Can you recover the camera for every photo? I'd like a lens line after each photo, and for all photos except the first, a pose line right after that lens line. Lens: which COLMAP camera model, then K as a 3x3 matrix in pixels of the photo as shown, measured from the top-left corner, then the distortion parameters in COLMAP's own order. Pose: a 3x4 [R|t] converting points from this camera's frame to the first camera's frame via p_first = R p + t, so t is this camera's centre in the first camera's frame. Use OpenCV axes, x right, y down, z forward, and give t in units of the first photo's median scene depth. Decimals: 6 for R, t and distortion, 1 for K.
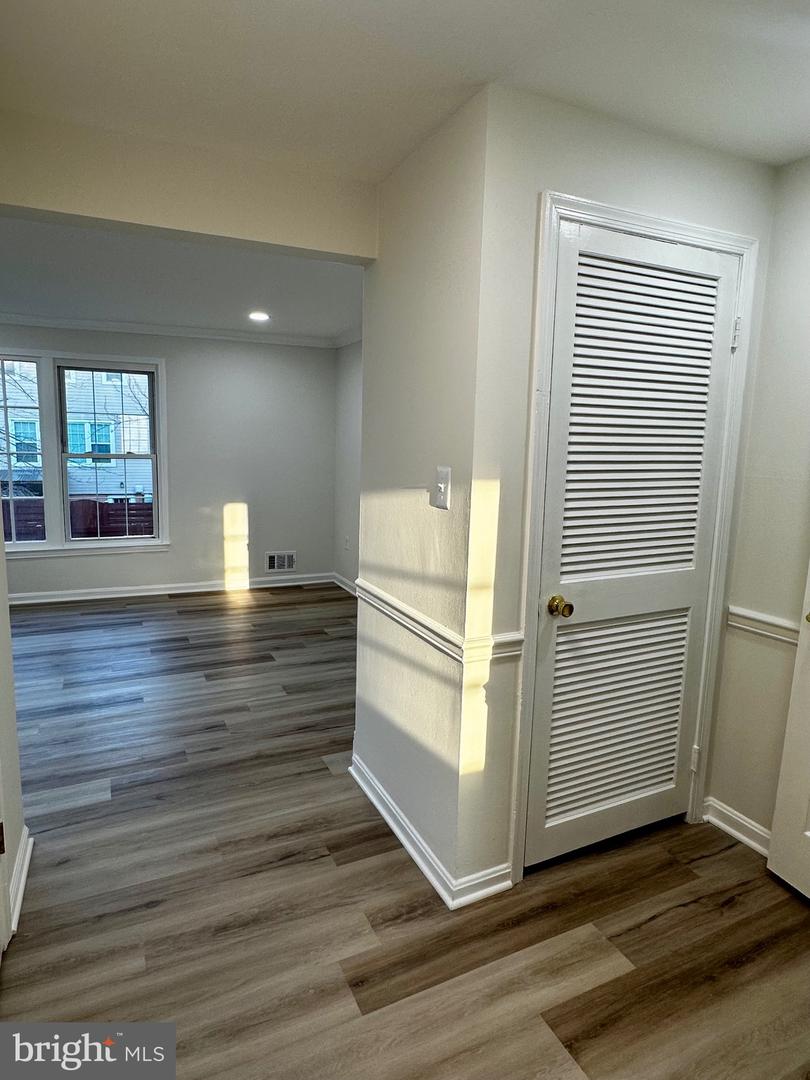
lens RADIAL K [[624.6, 0, 405.0], [0, 624.6, 540.0], [0, 0, 1]] dist [-0.001431, -0.000245]
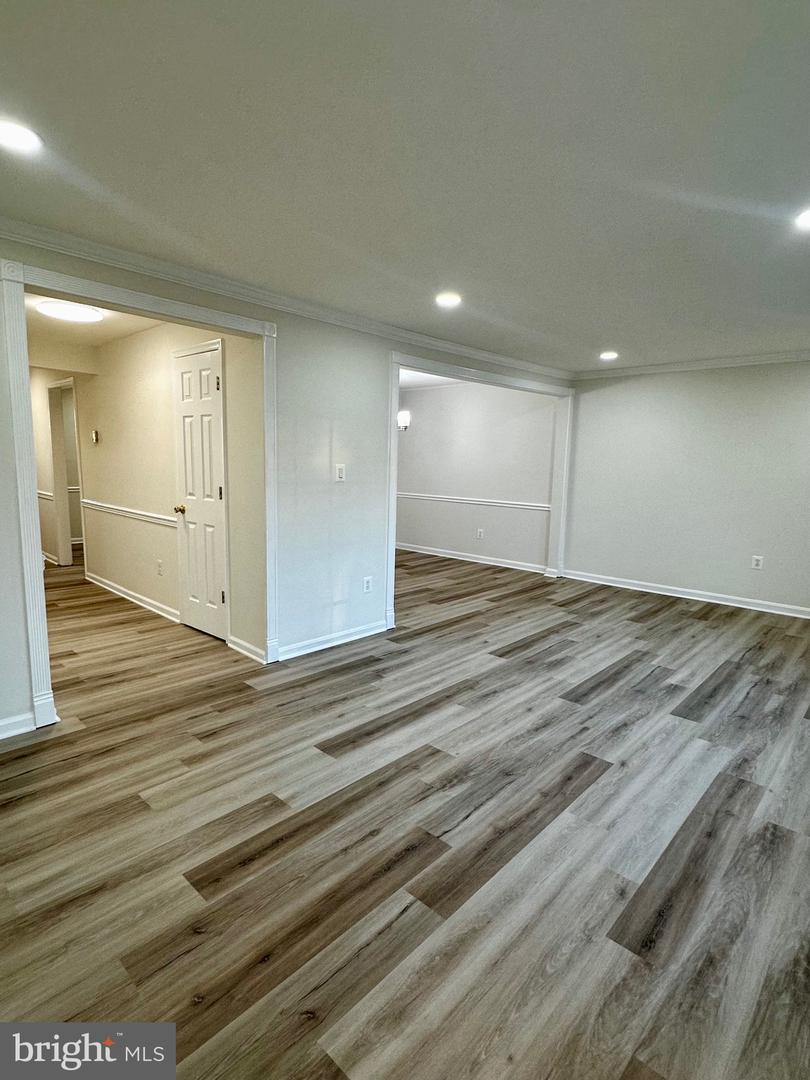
lens RADIAL K [[576.5, 0, 400.9], [0, 576.5, 537.1], [0, 0, 1]] dist [-0.002265, -0.000162]
pose [[-0.938219, 0.006365, -0.345984, -0.284297], [-0.094239, 0.957340, 0.273164, -0.281096], [0.332963, 0.288893, -0.897595, 1.864551]]
